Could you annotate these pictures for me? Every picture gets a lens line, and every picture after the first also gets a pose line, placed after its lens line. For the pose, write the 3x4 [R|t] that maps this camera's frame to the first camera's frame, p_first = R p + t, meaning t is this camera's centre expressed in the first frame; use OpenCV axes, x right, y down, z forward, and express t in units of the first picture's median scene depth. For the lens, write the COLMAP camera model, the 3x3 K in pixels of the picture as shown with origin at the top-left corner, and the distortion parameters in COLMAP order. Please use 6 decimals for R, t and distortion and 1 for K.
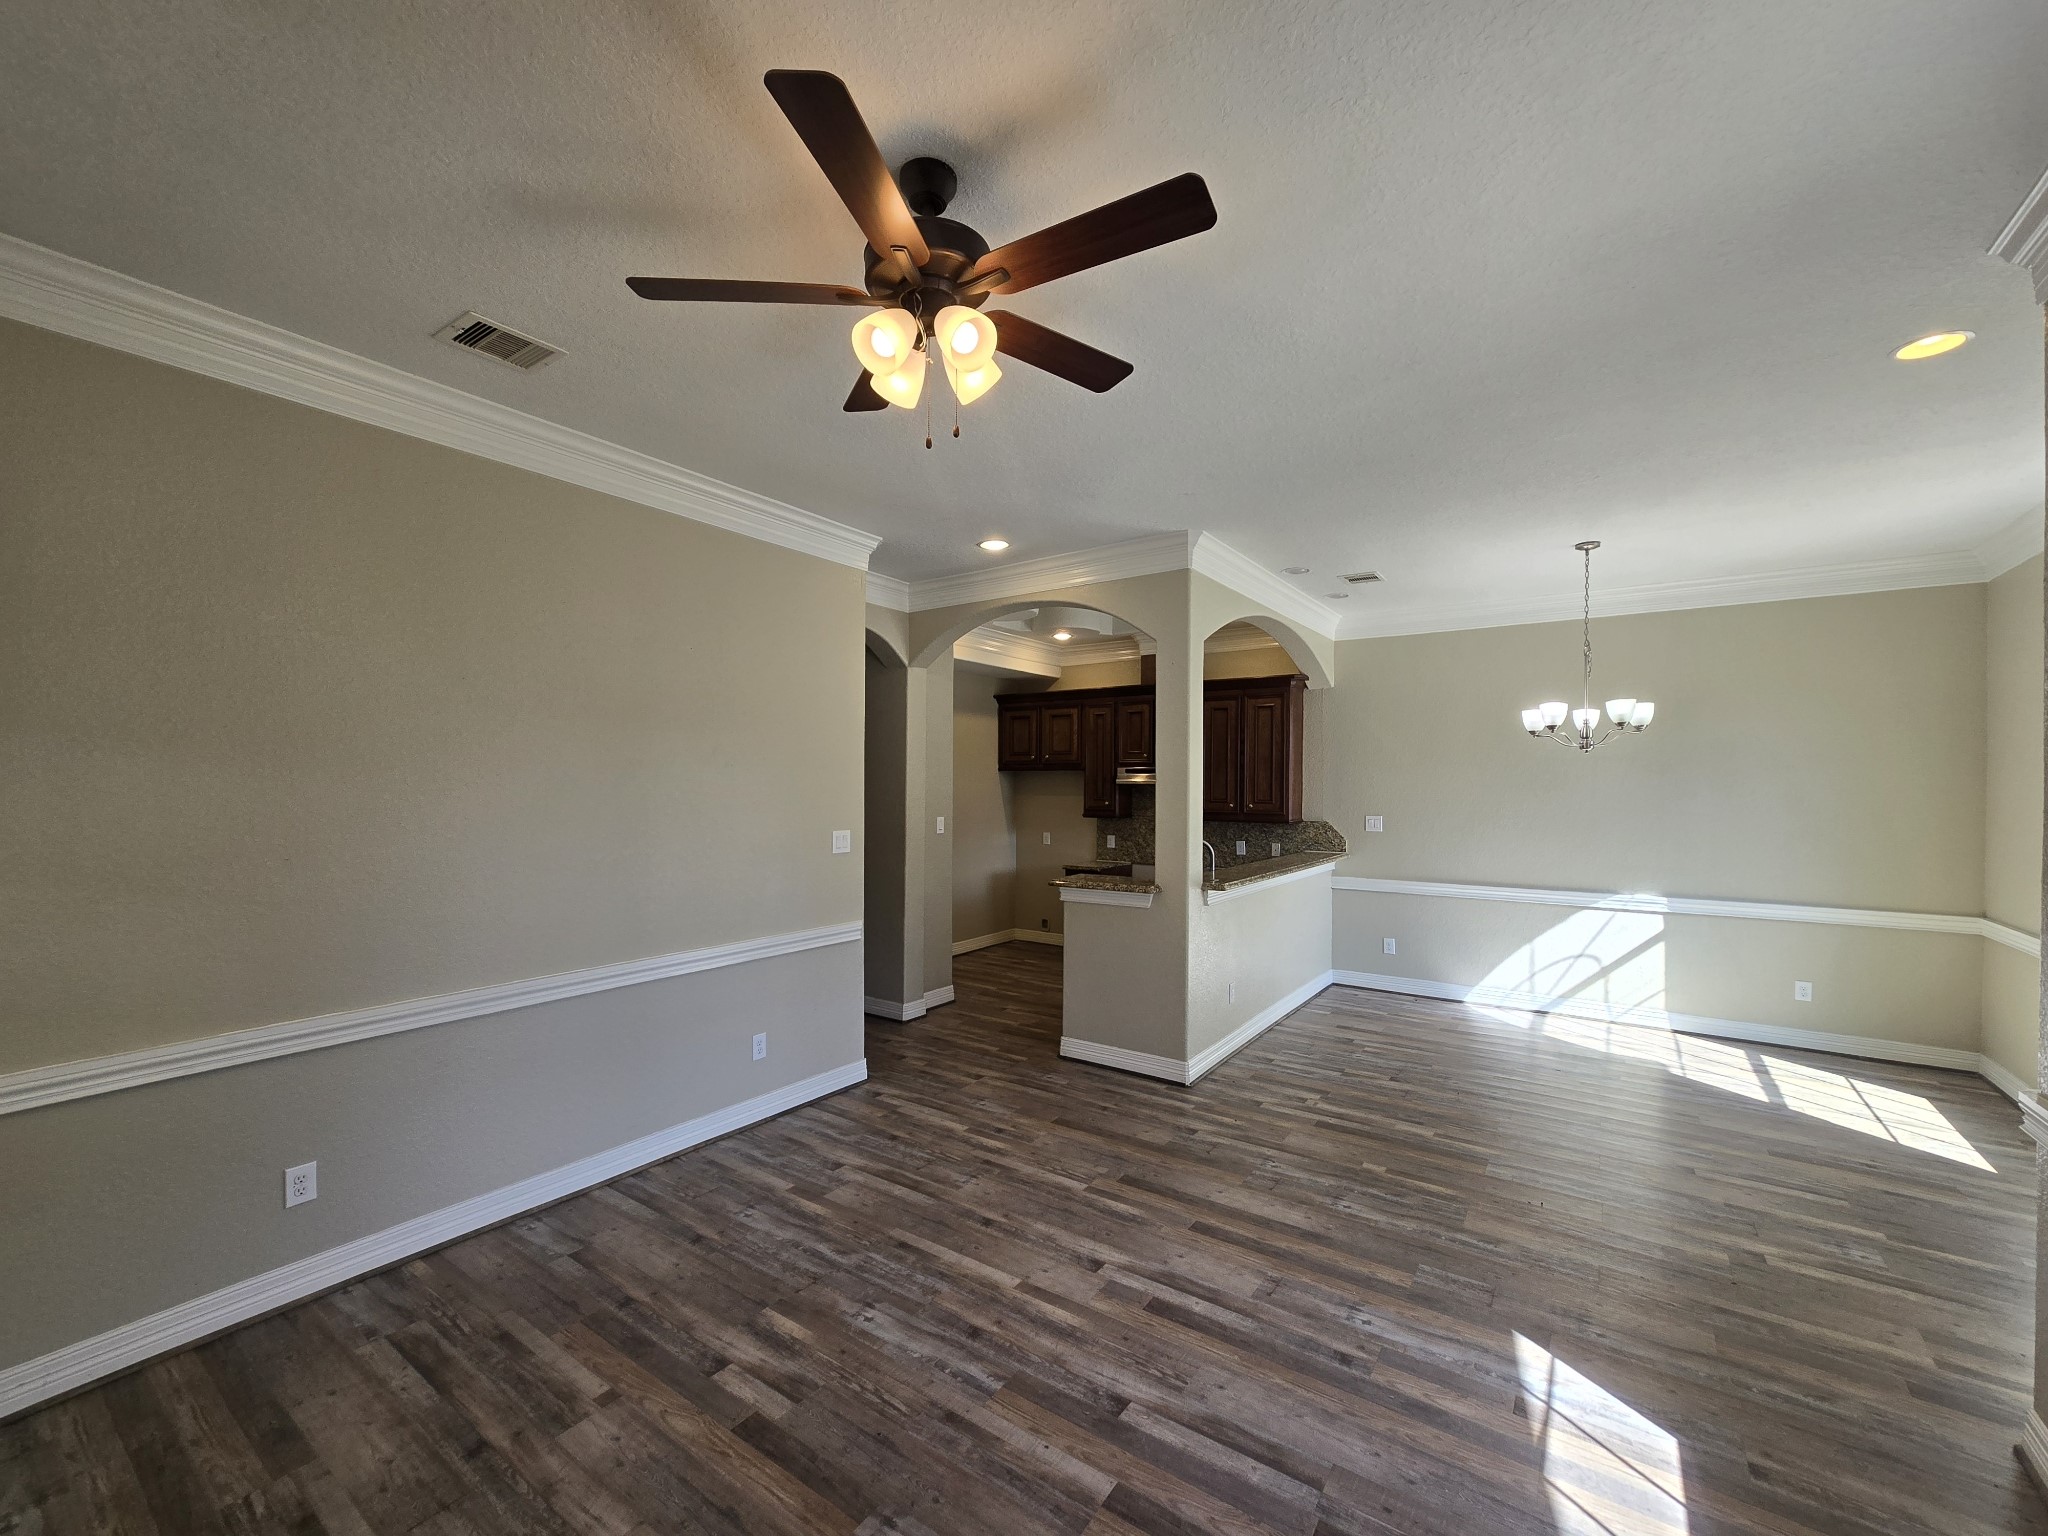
lens RADIAL K [[840.3, 0, 1001.4], [0, 840.3, 799.9], [0, 0, 1]] dist [-0.001382, 0.001784]
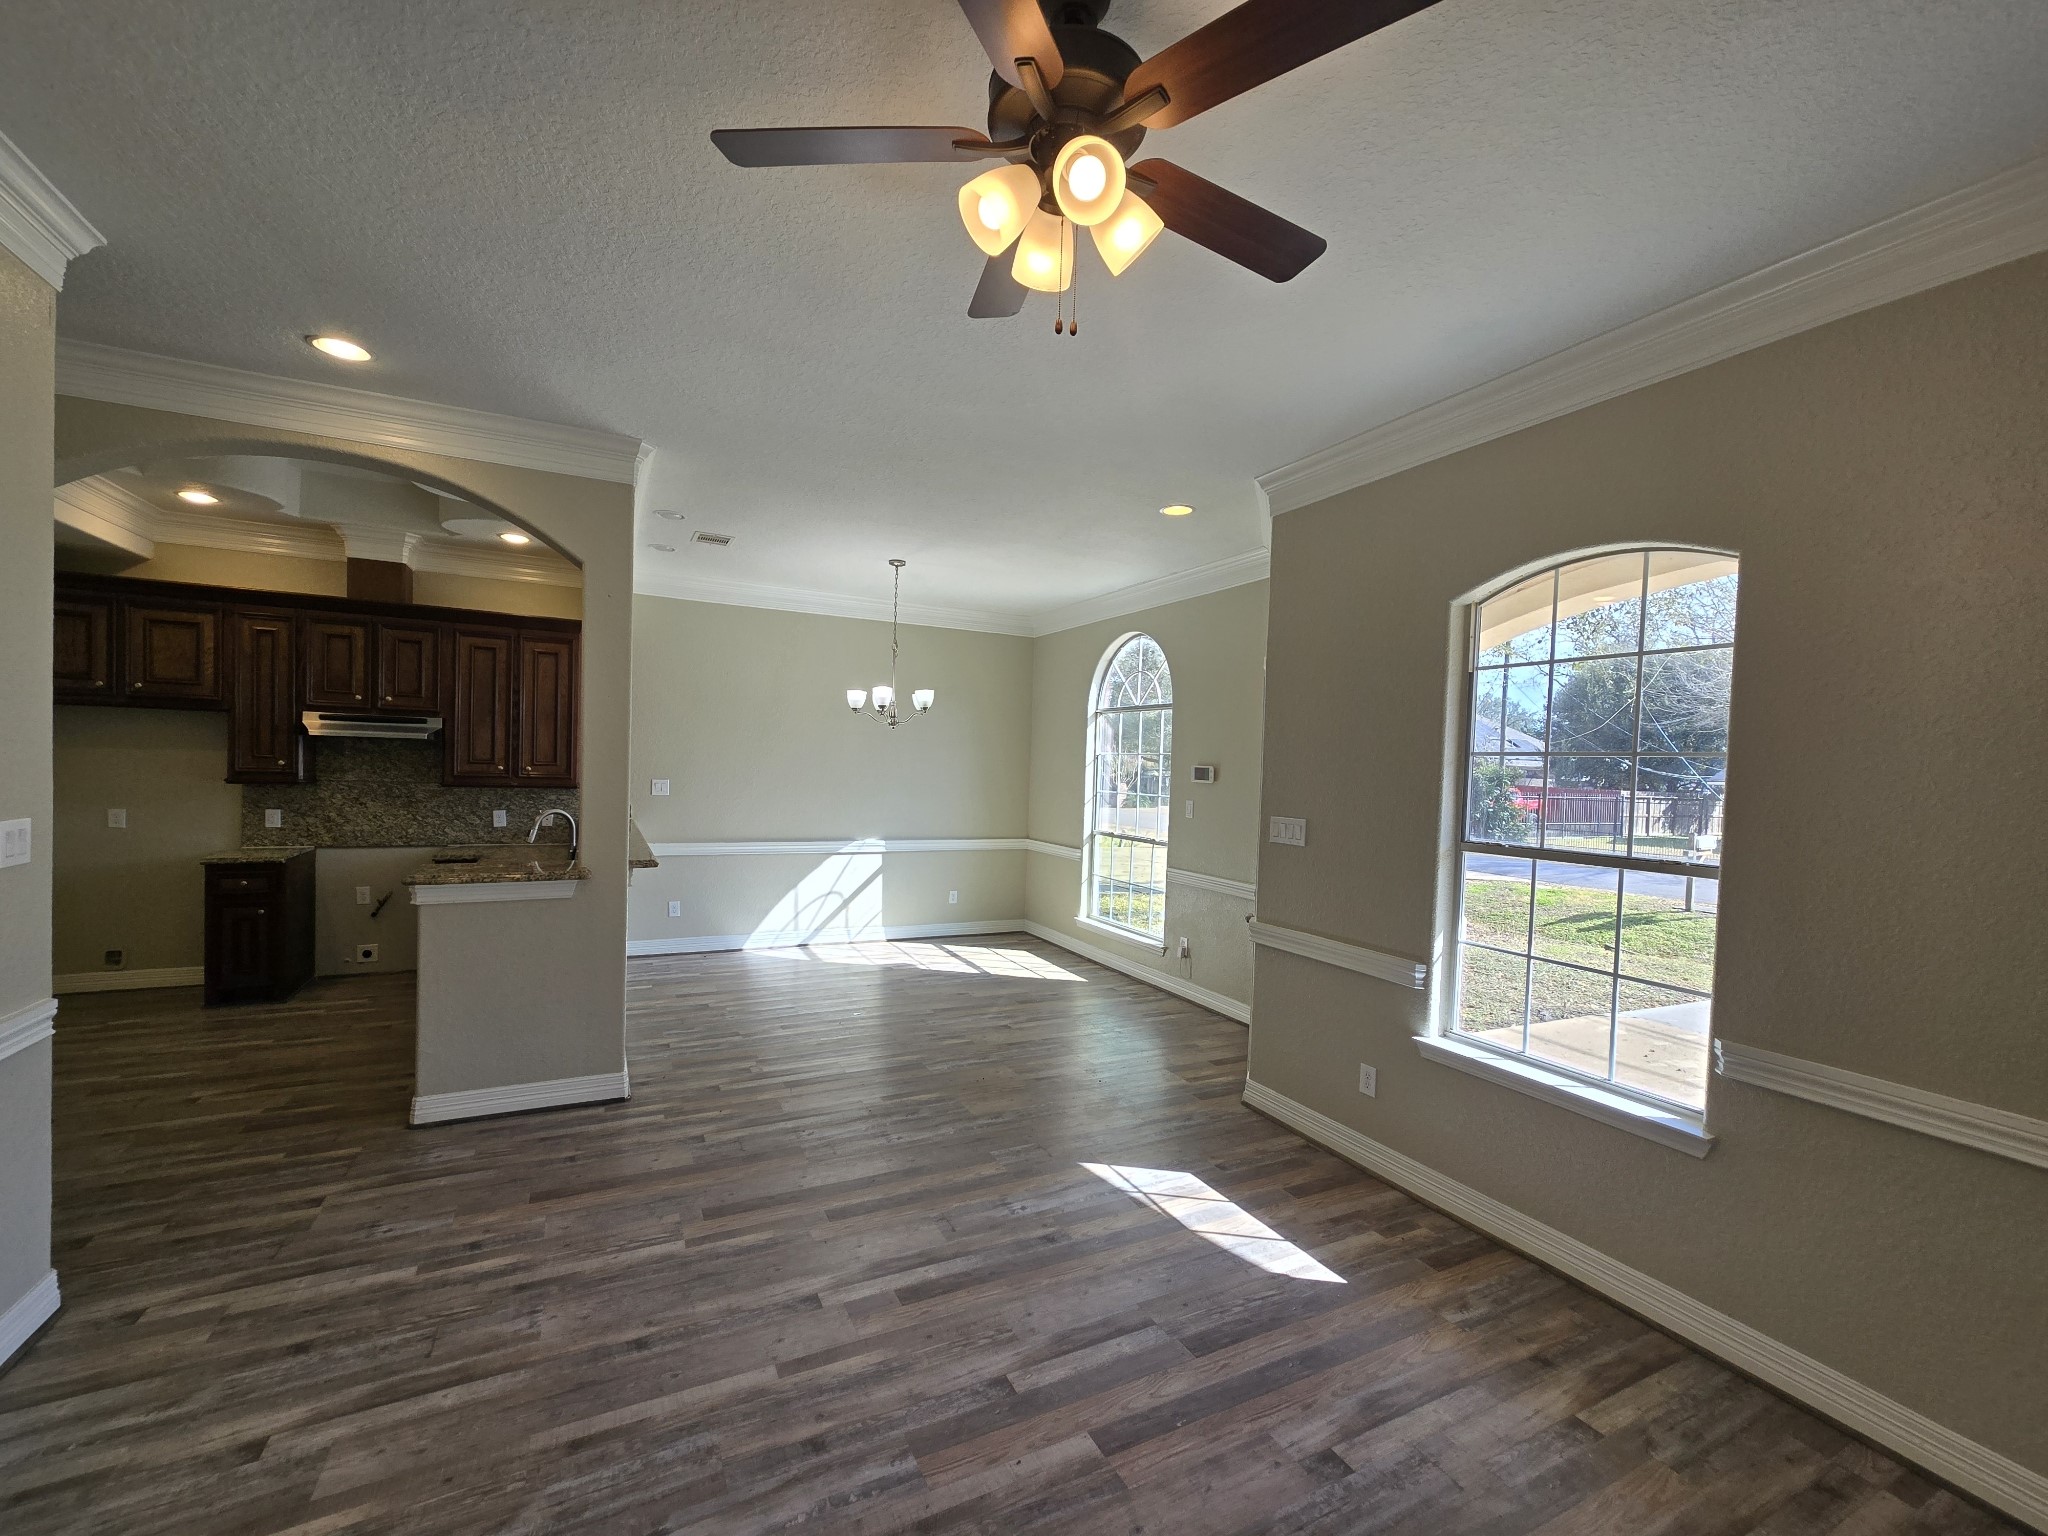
lens RADIAL K [[840.3, 0, 1007.5], [0, 840.3, 792.3], [0, 0, 1]] dist [-0.001382, 0.001784]
pose [[0.465993, -0.019559, 0.884572, -0.319012], [-0.013719, 0.999476, 0.029326, -0.000240], [-0.884682, -0.025801, 0.465480, 0.249390]]
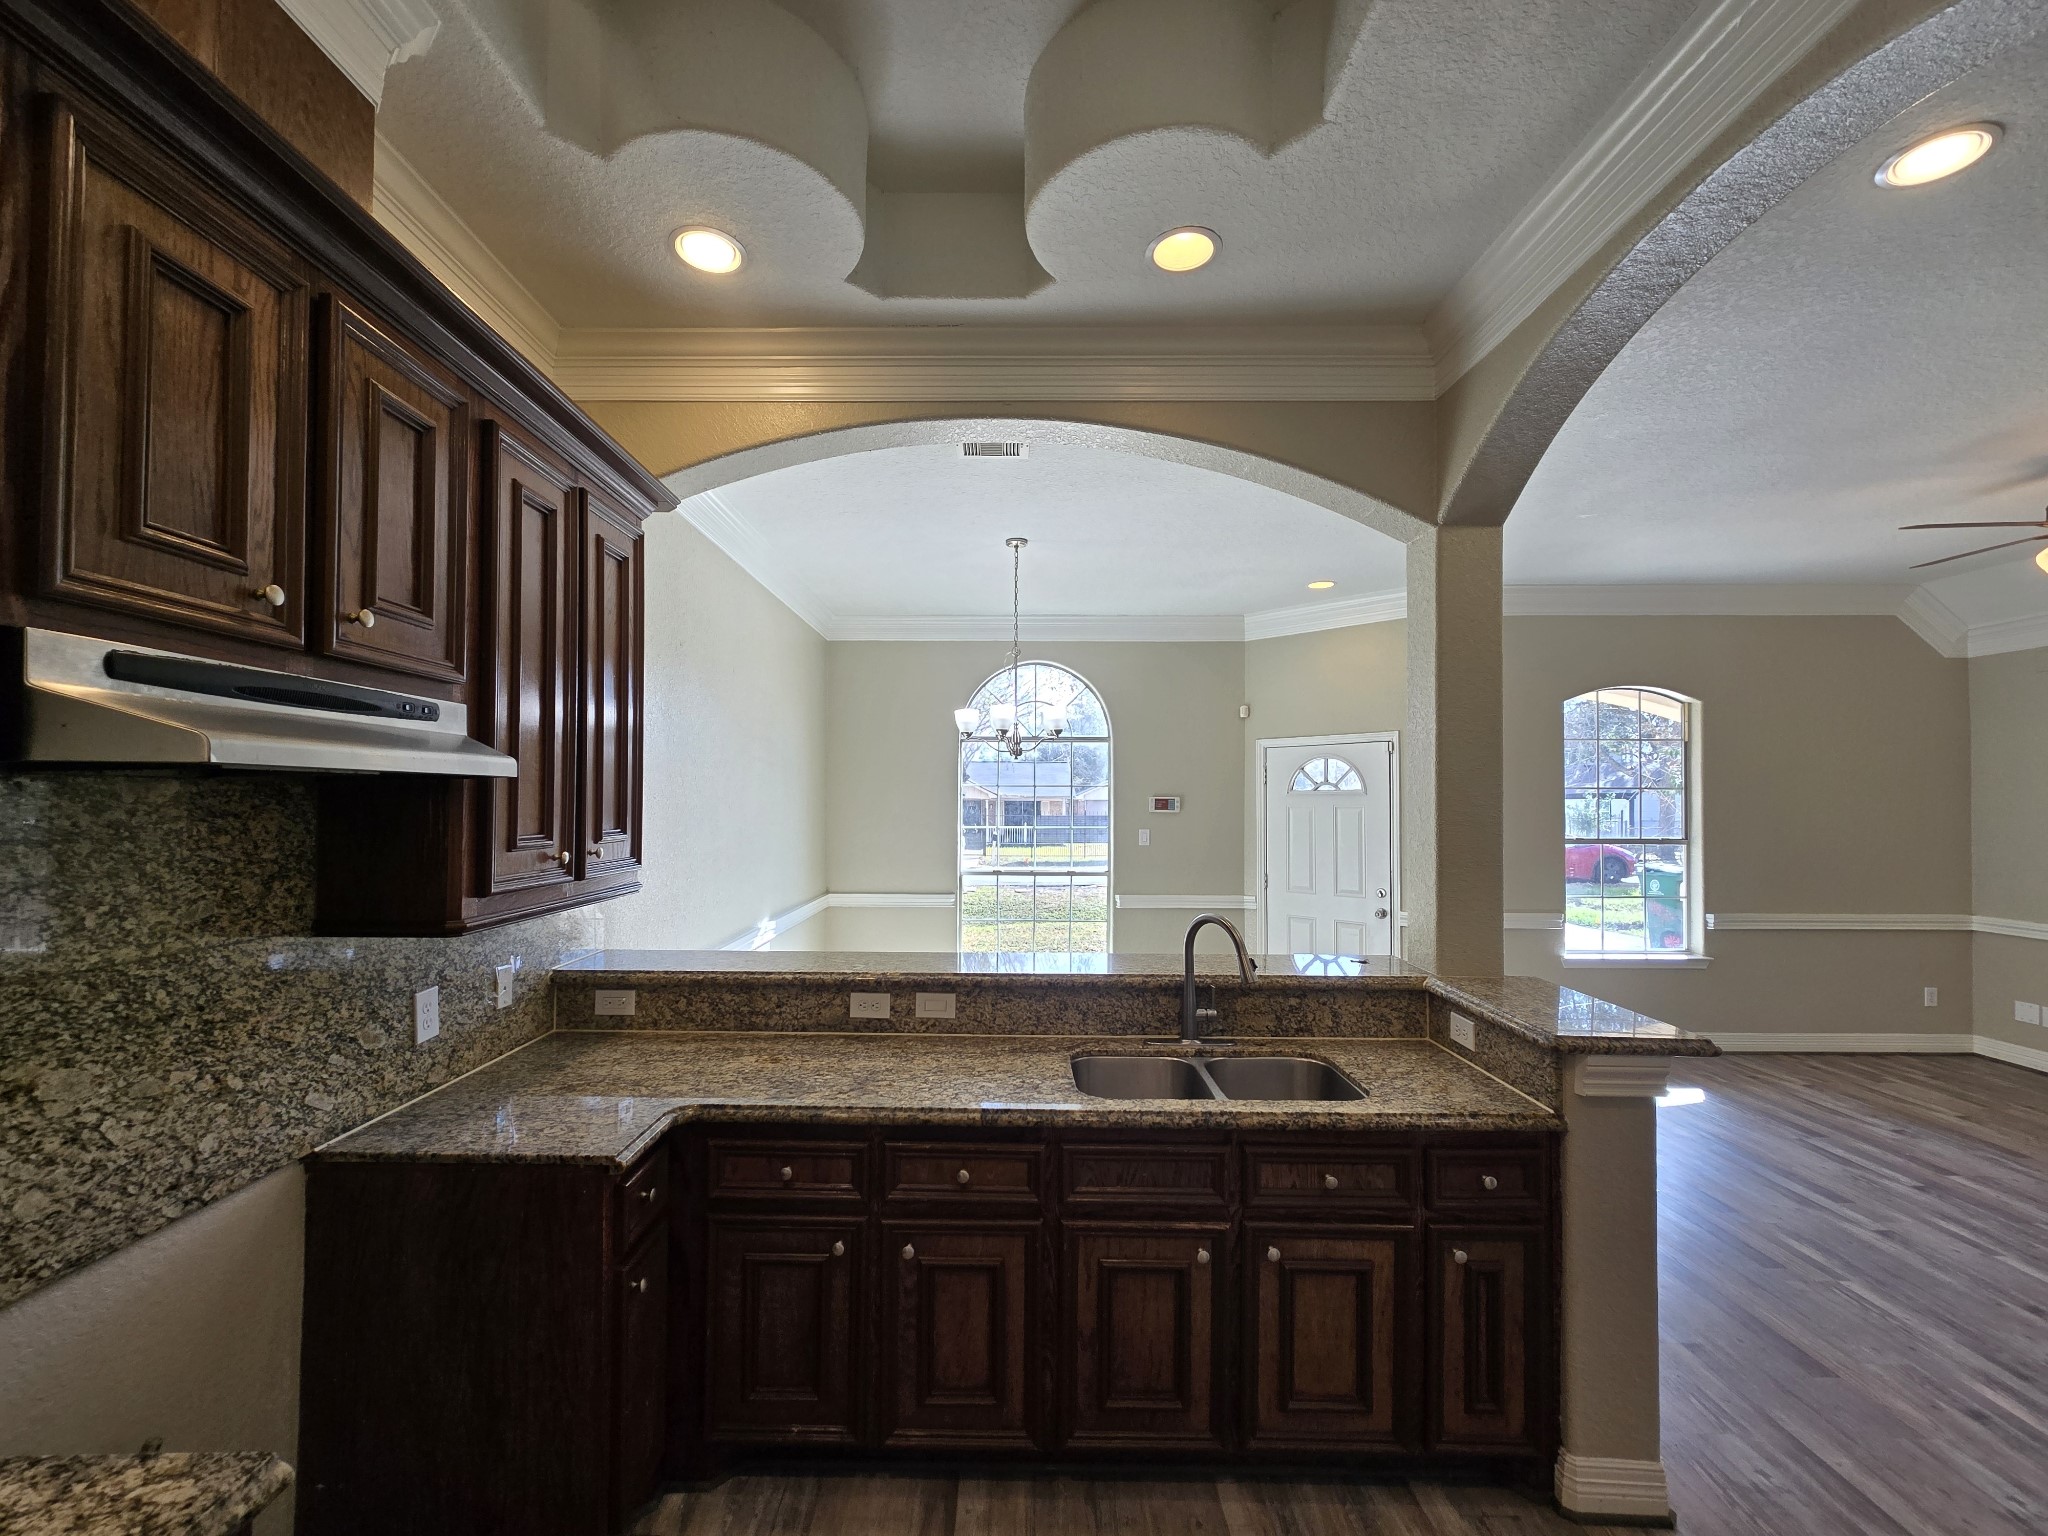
lens RADIAL K [[840.3, 0, 1008.2], [0, 840.3, 790.9], [0, 0, 1]] dist [-0.001382, 0.001784]
pose [[-0.582689, 0.001911, 0.812693, -0.066198], [0.008334, 0.999959, 0.003624, -0.021650], [-0.812652, 0.008884, -0.582681, 1.484260]]
